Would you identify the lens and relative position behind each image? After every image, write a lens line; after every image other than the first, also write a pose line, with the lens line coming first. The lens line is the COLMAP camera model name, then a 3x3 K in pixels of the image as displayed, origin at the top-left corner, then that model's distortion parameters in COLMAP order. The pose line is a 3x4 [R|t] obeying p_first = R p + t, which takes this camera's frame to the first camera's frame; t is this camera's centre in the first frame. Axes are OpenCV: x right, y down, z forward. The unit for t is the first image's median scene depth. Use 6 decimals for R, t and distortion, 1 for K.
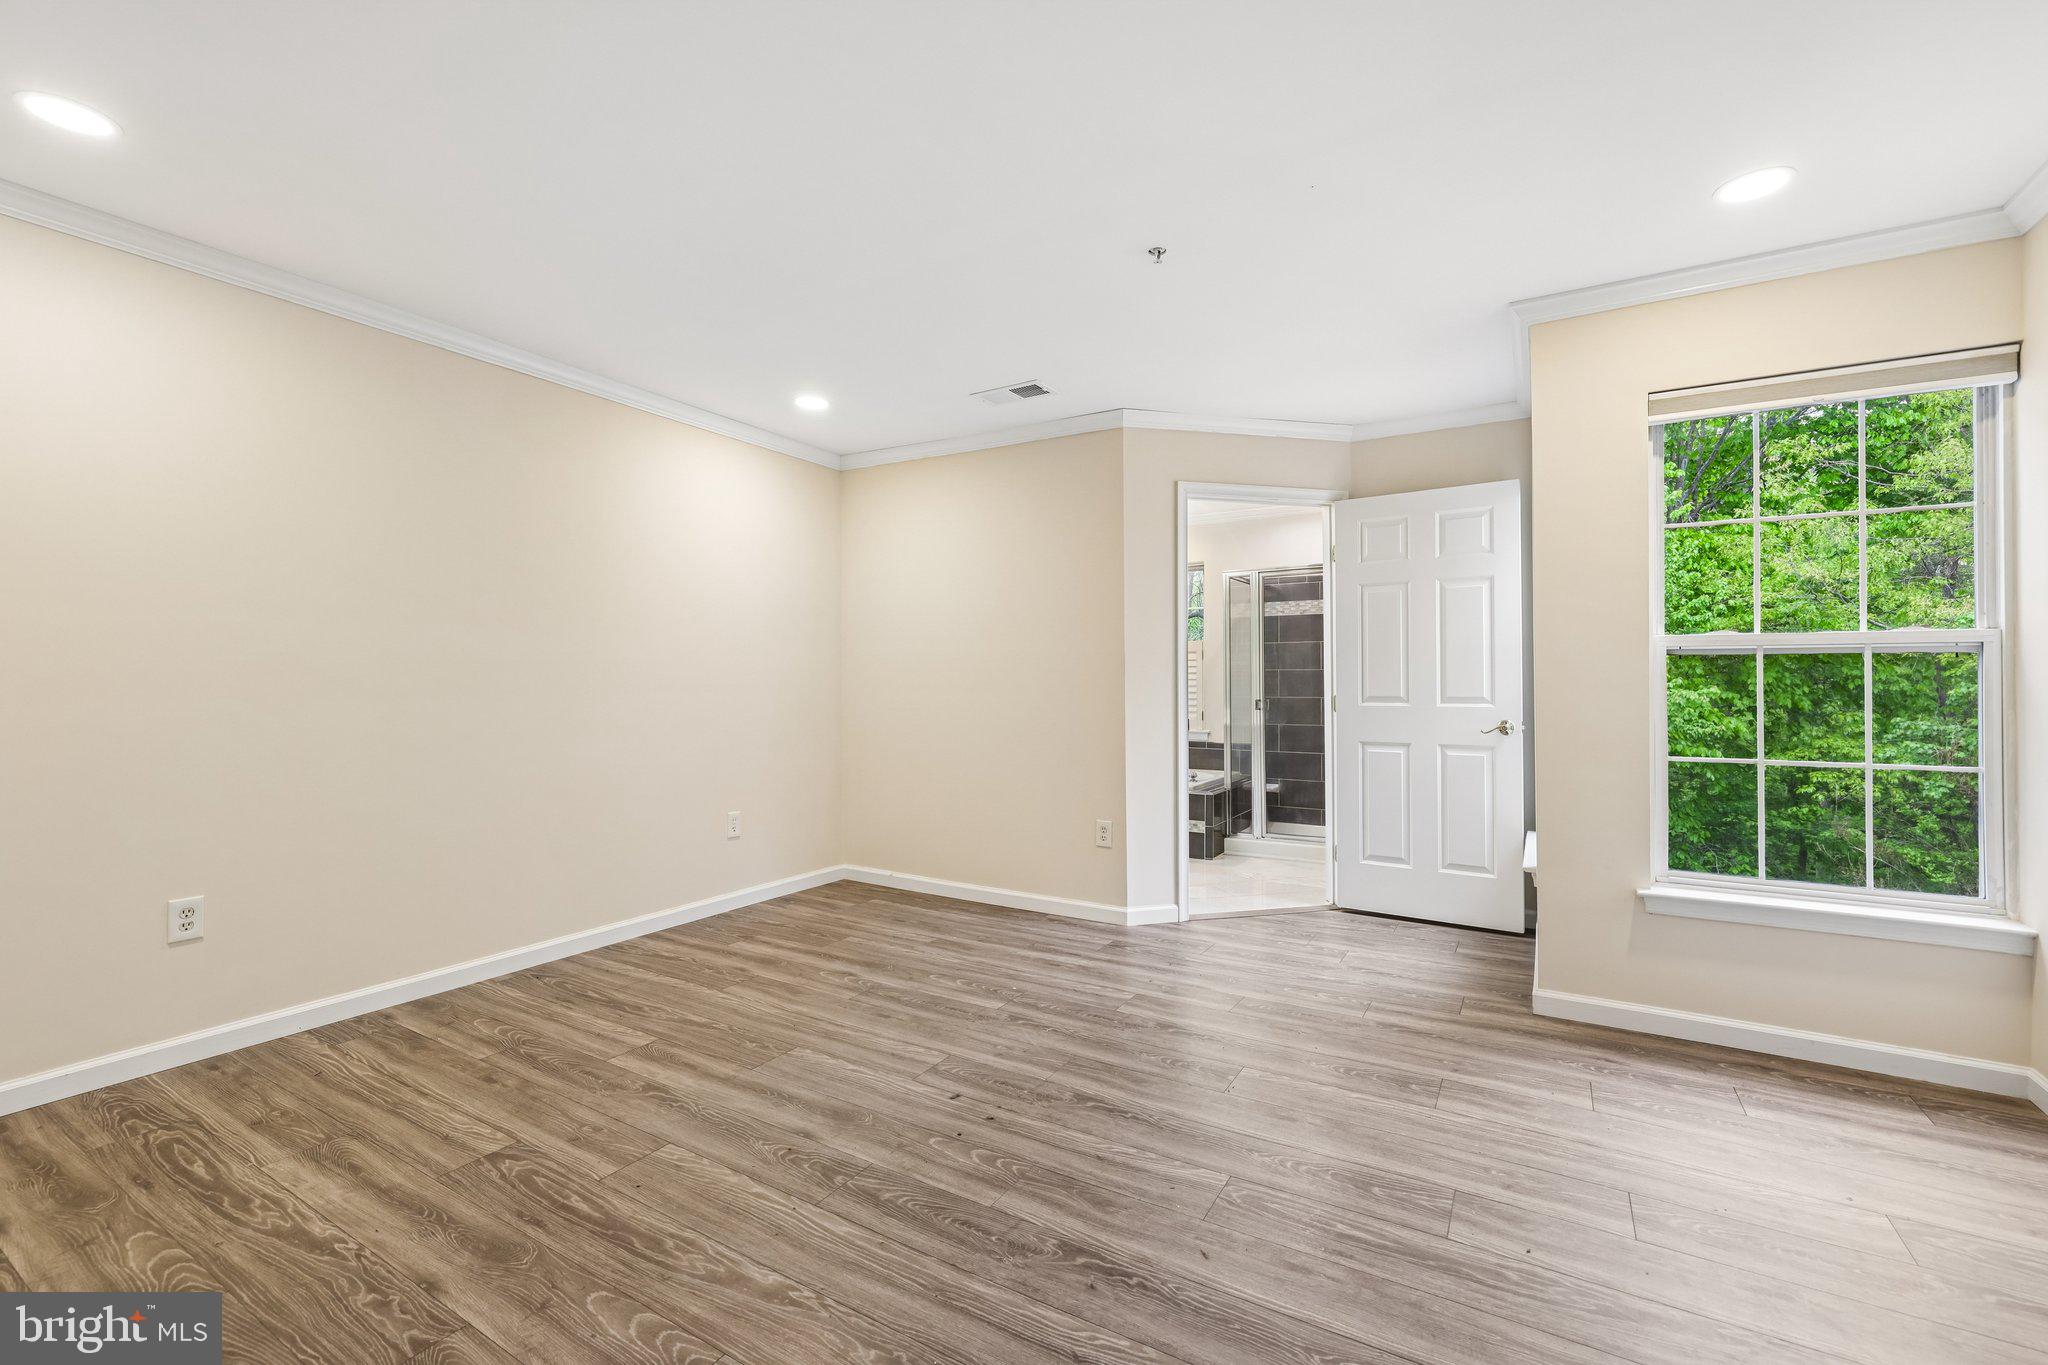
lens RADIAL K [[874.0, 0, 1014.6], [0, 874.0, 683.7], [0, 0, 1]] dist [-0.001185, 0.000093]
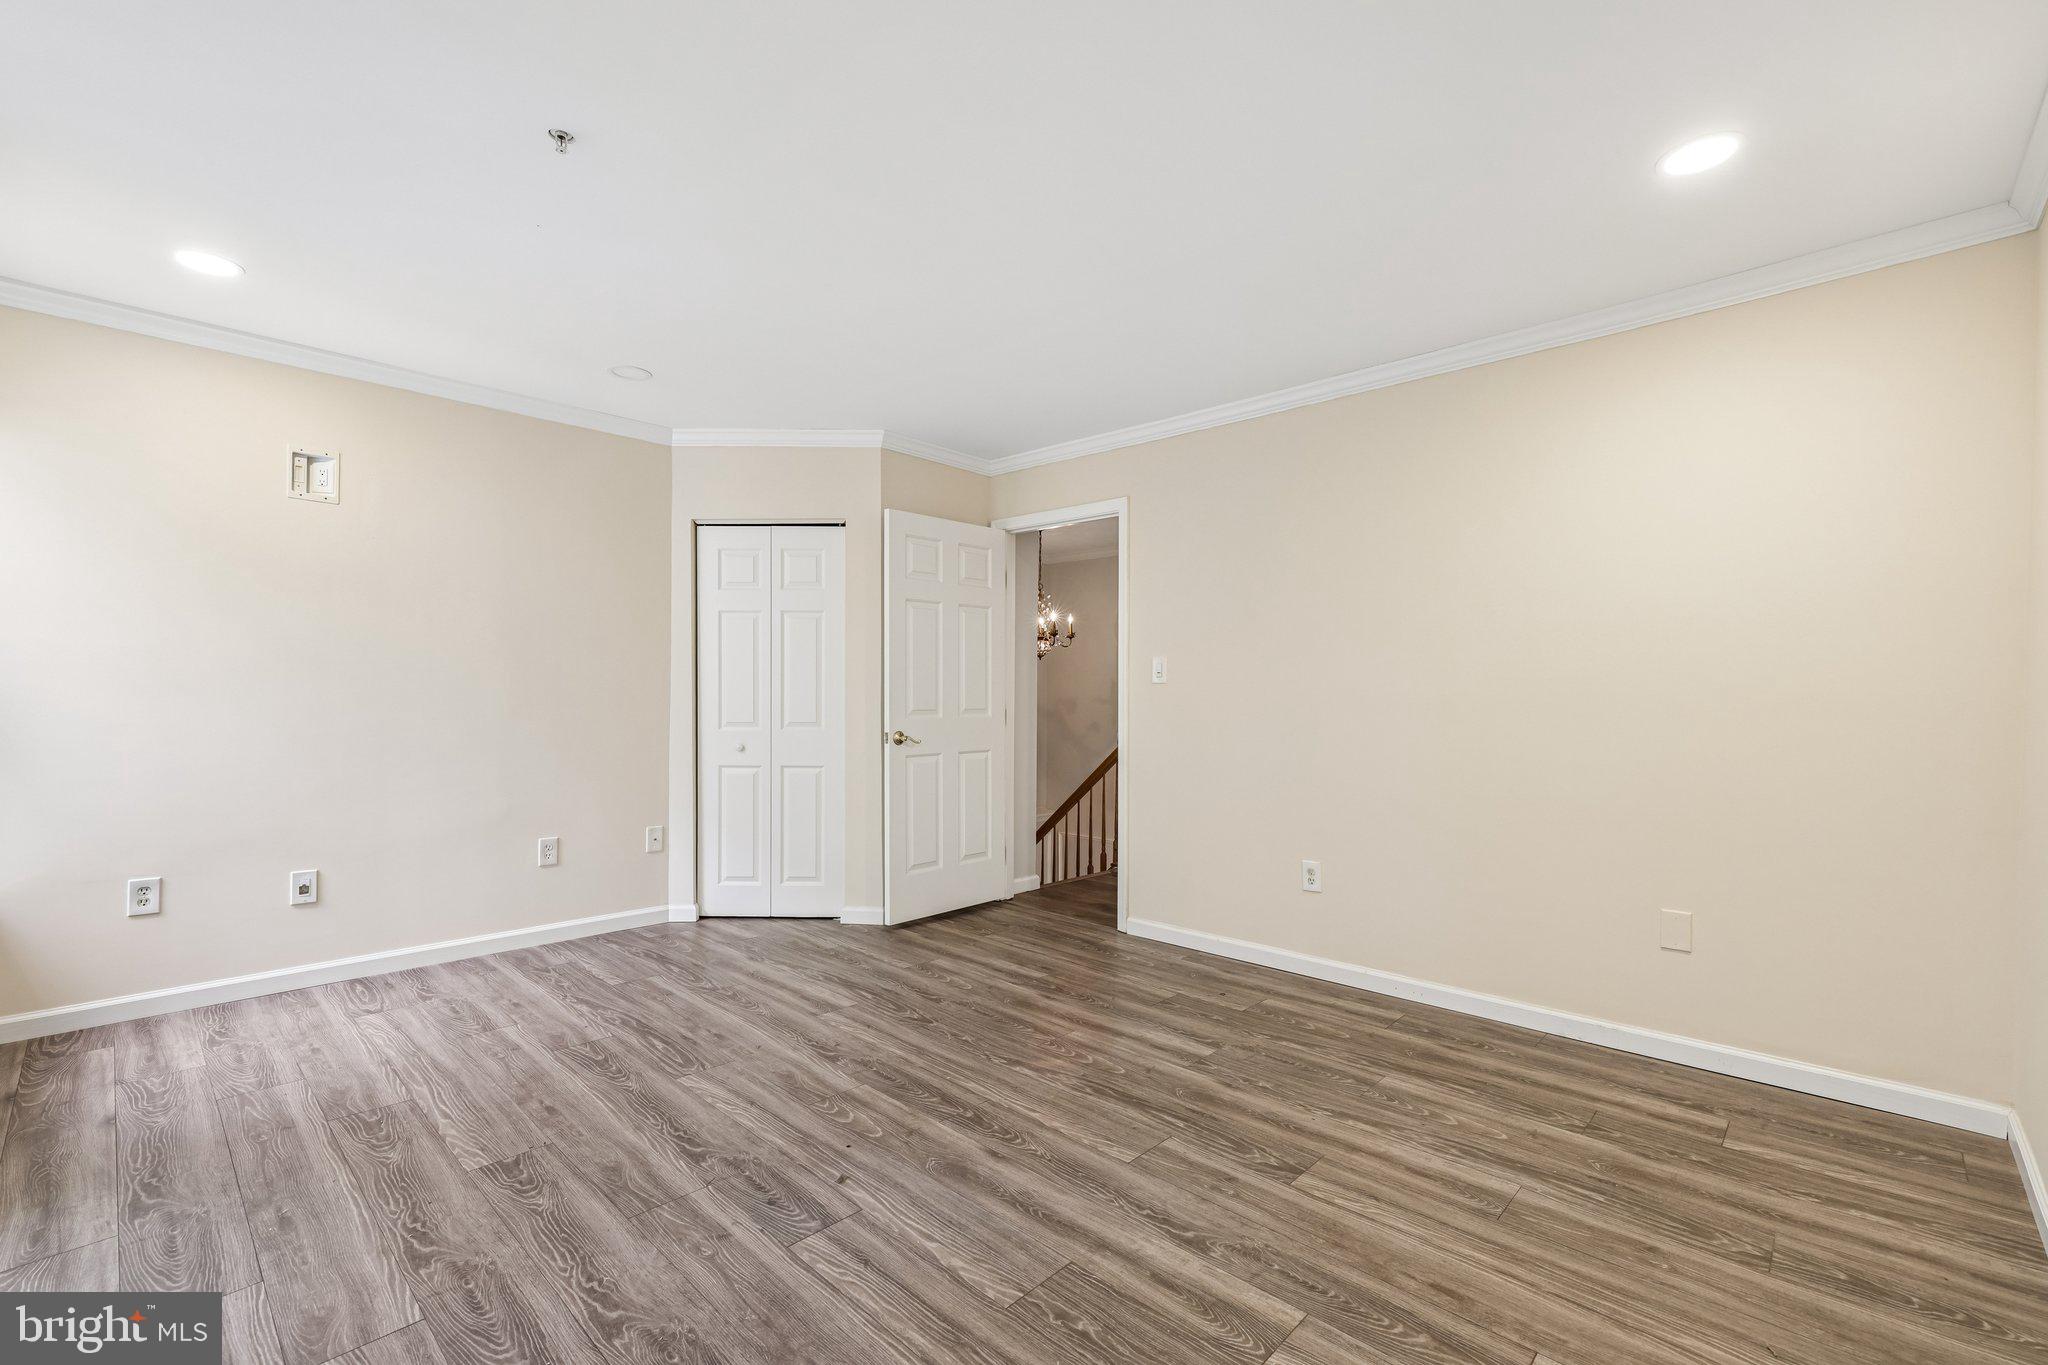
lens RADIAL K [[874.0, 0, 1014.6], [0, 874.0, 683.7], [0, 0, 1]] dist [-0.001185, 0.000093]
pose [[-0.976278, -0.007813, 0.216378, -0.489922], [-0.010599, 0.999875, -0.011718, -0.008801], [-0.216259, -0.013733, -0.976239, 2.054070]]
